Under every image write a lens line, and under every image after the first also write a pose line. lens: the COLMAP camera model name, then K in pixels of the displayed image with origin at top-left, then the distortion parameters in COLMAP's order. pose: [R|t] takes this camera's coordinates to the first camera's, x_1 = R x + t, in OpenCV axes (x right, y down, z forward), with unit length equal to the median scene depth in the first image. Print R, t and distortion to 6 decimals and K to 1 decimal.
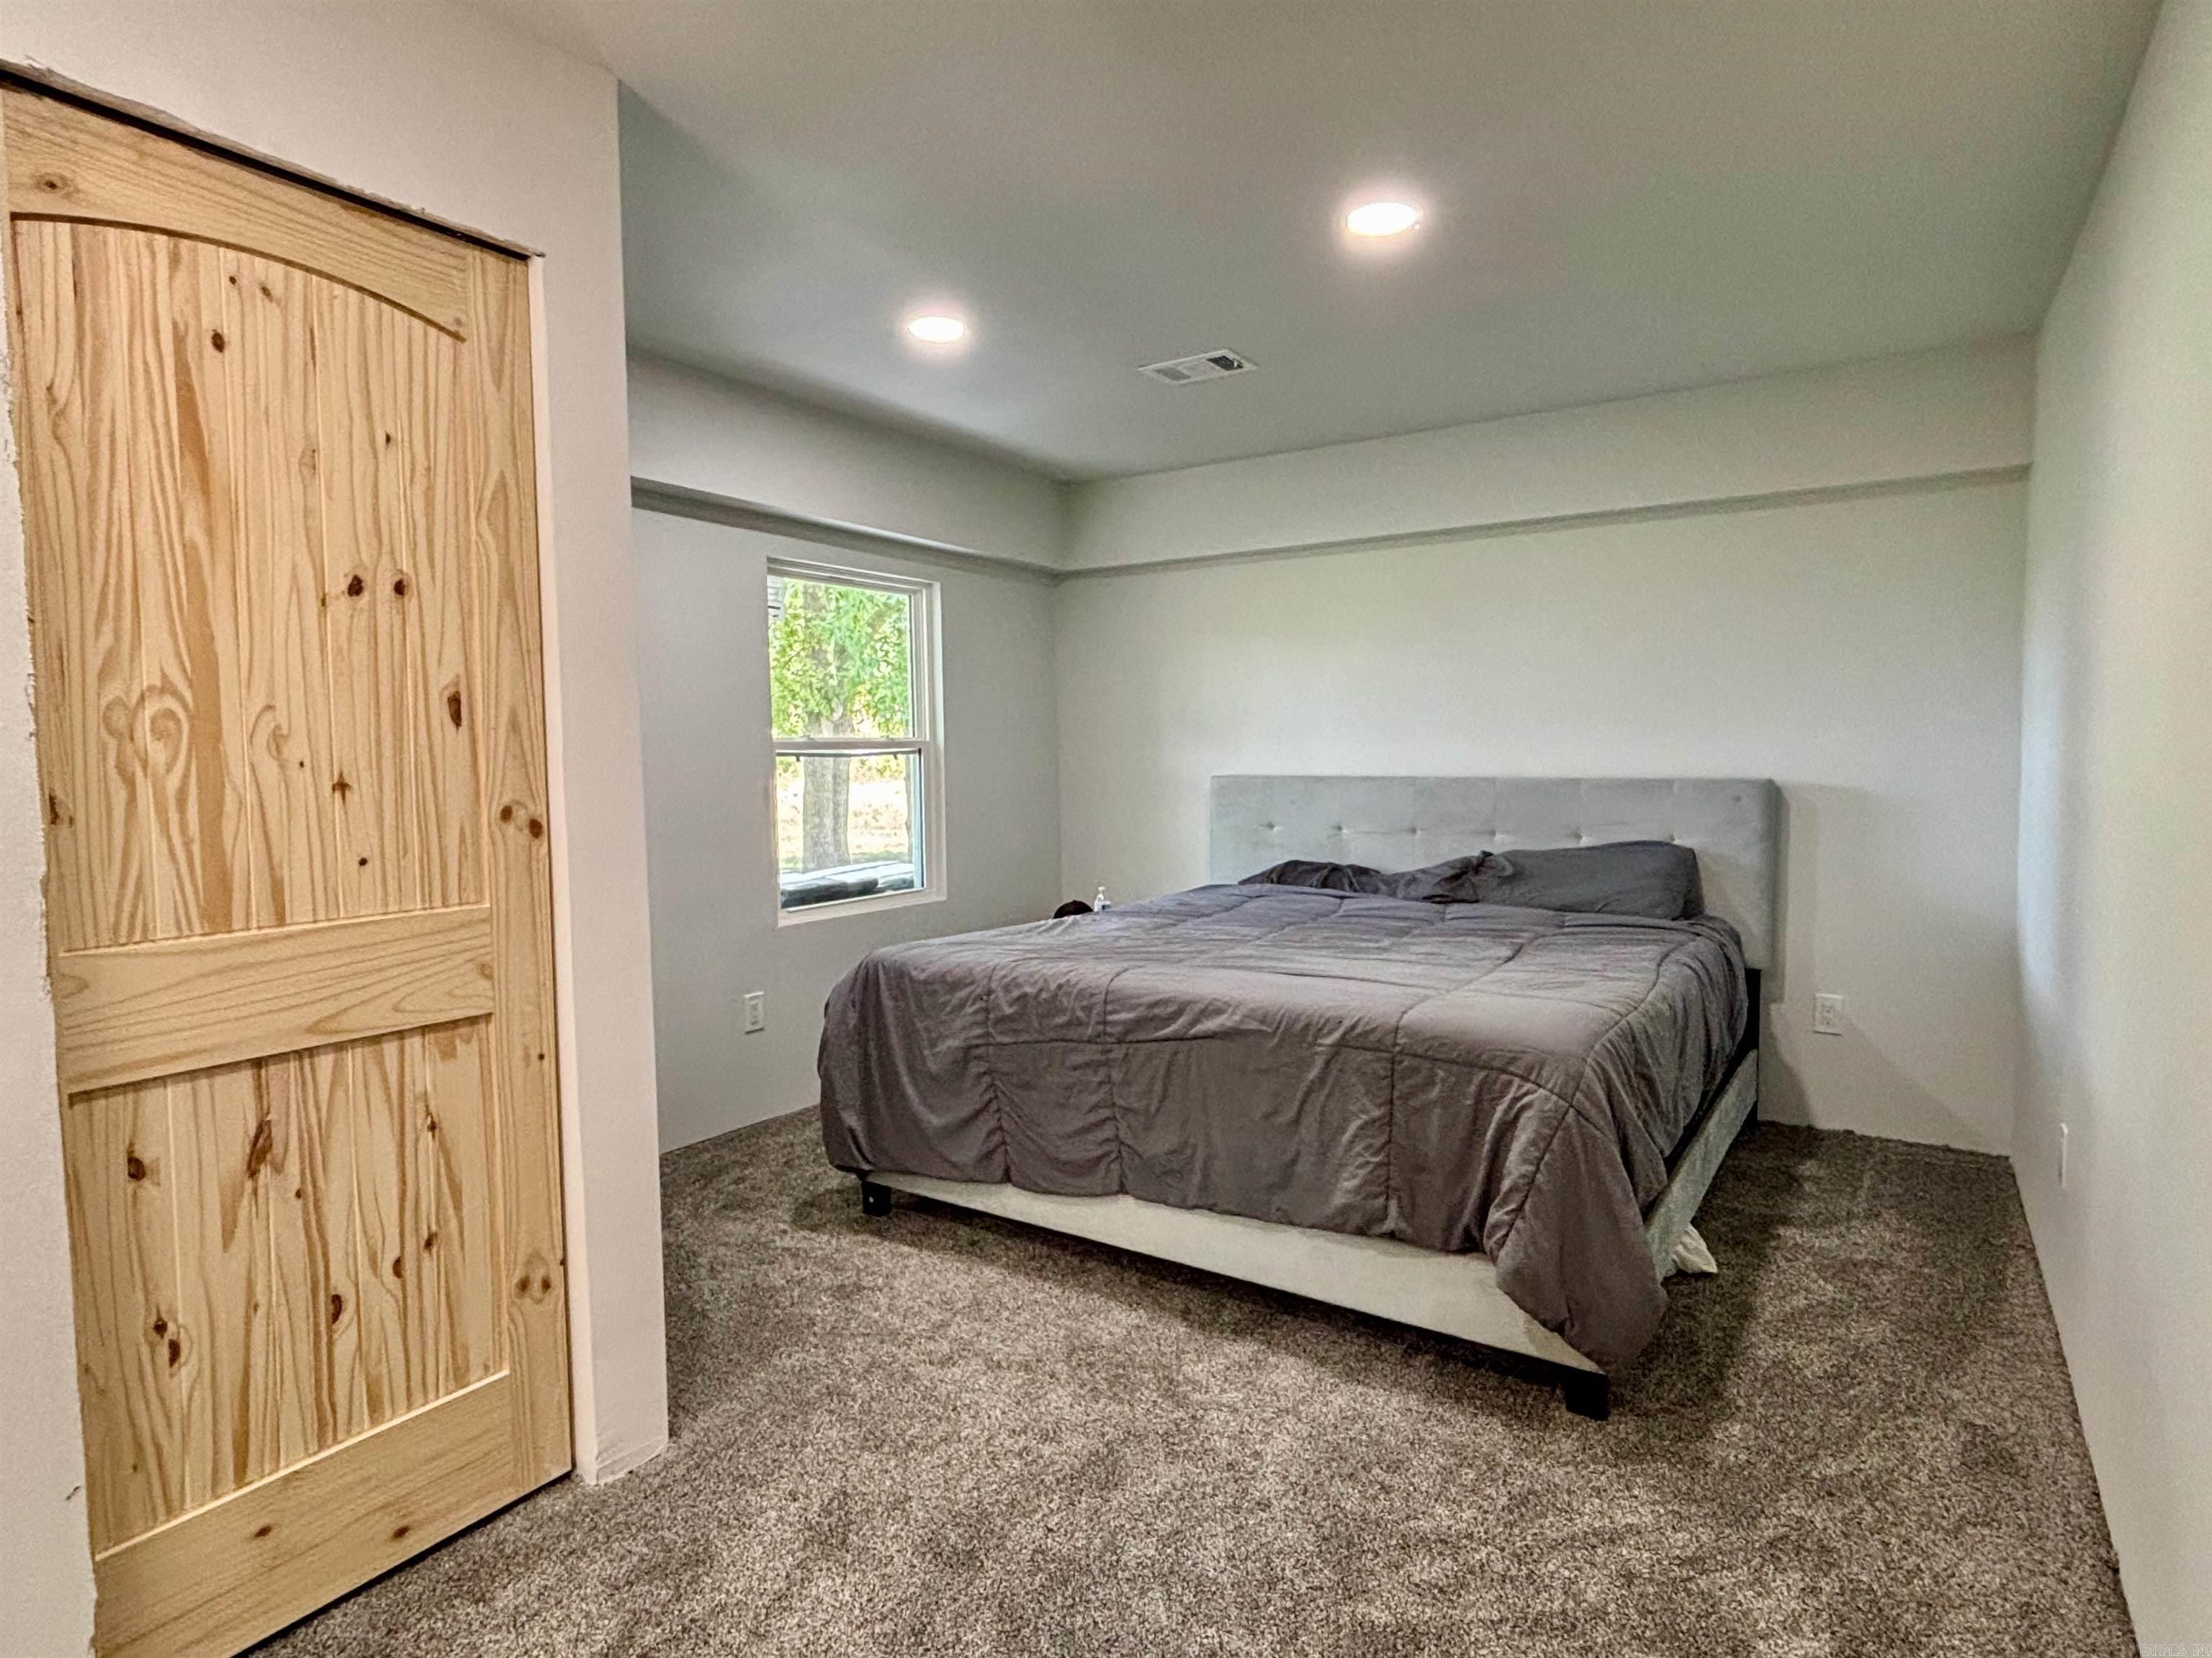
lens RADIAL K [[1234.0, 0, 1098.1], [0, 1234.0, 821.3], [0, 0, 1]] dist [0.035906, -0.068182]
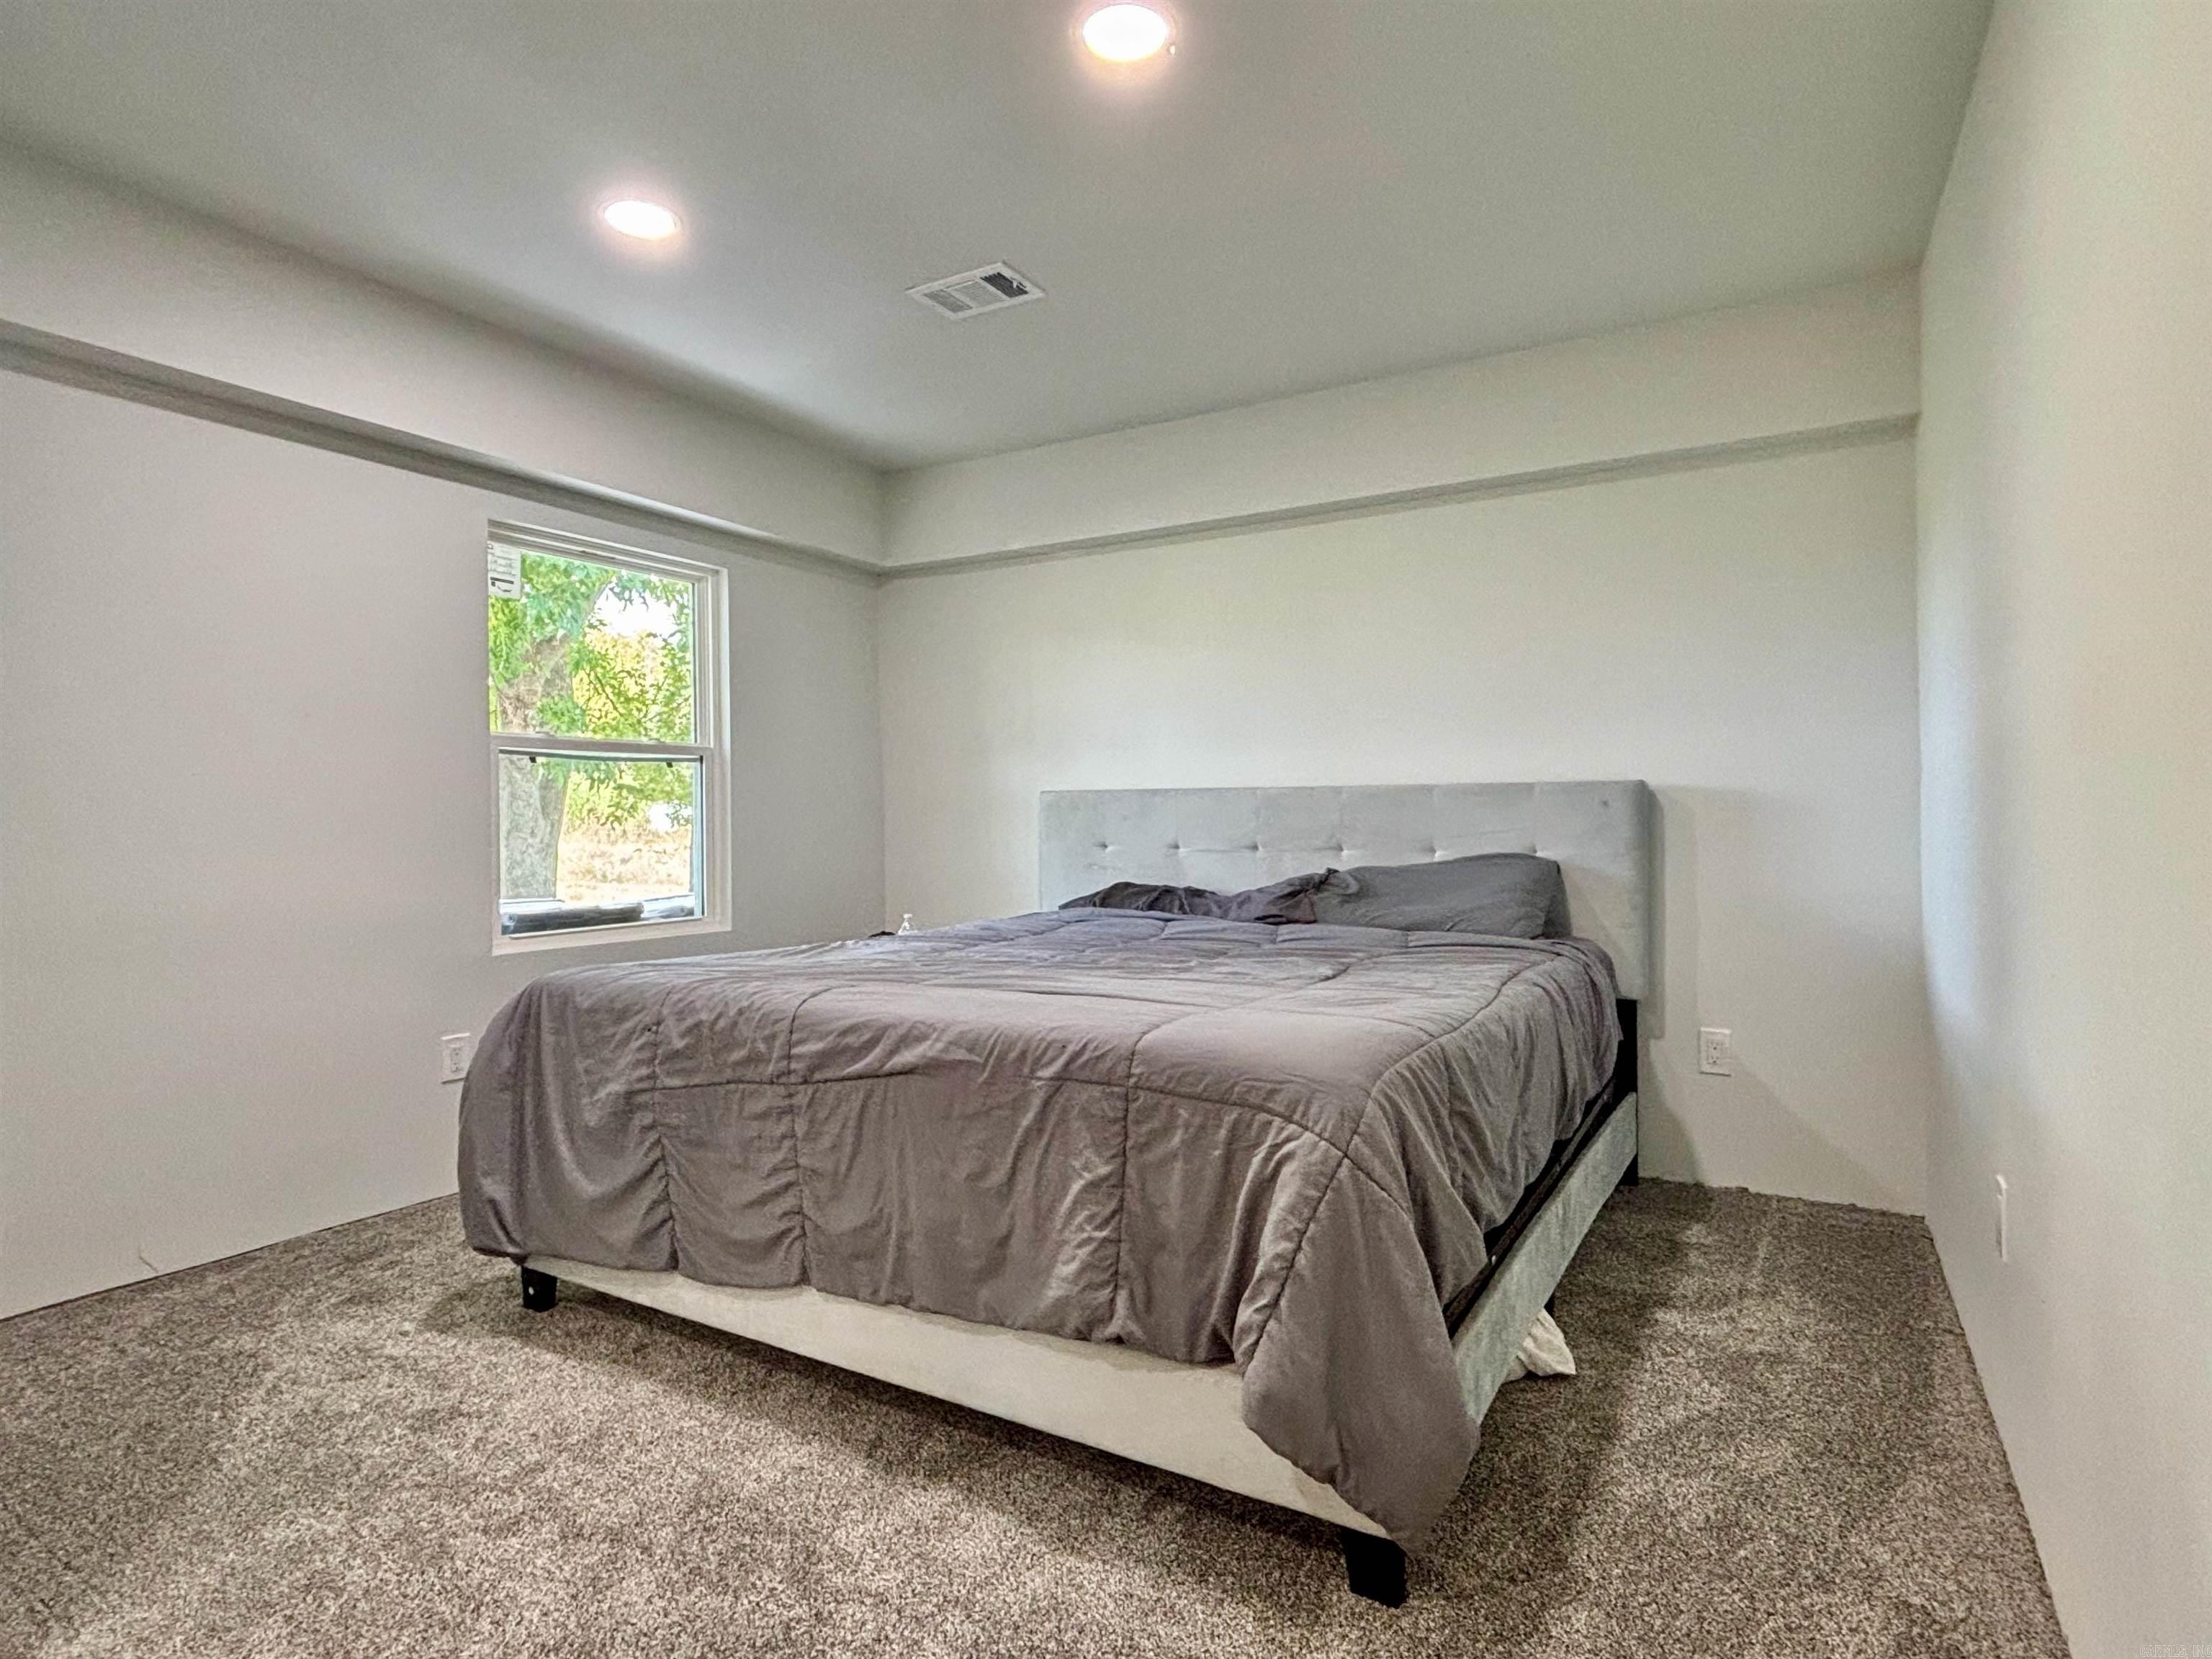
lens RADIAL K [[1194.9, 0, 1100.9], [0, 1194.9, 820.3], [0, 0, 1]] dist [0.024283, -0.050743]
pose [[0.998734, 0.004247, 0.050130, 0.161560], [-0.001263, 0.998233, -0.059400, 0.060888], [-0.050293, 0.059261, 0.996975, 0.241186]]
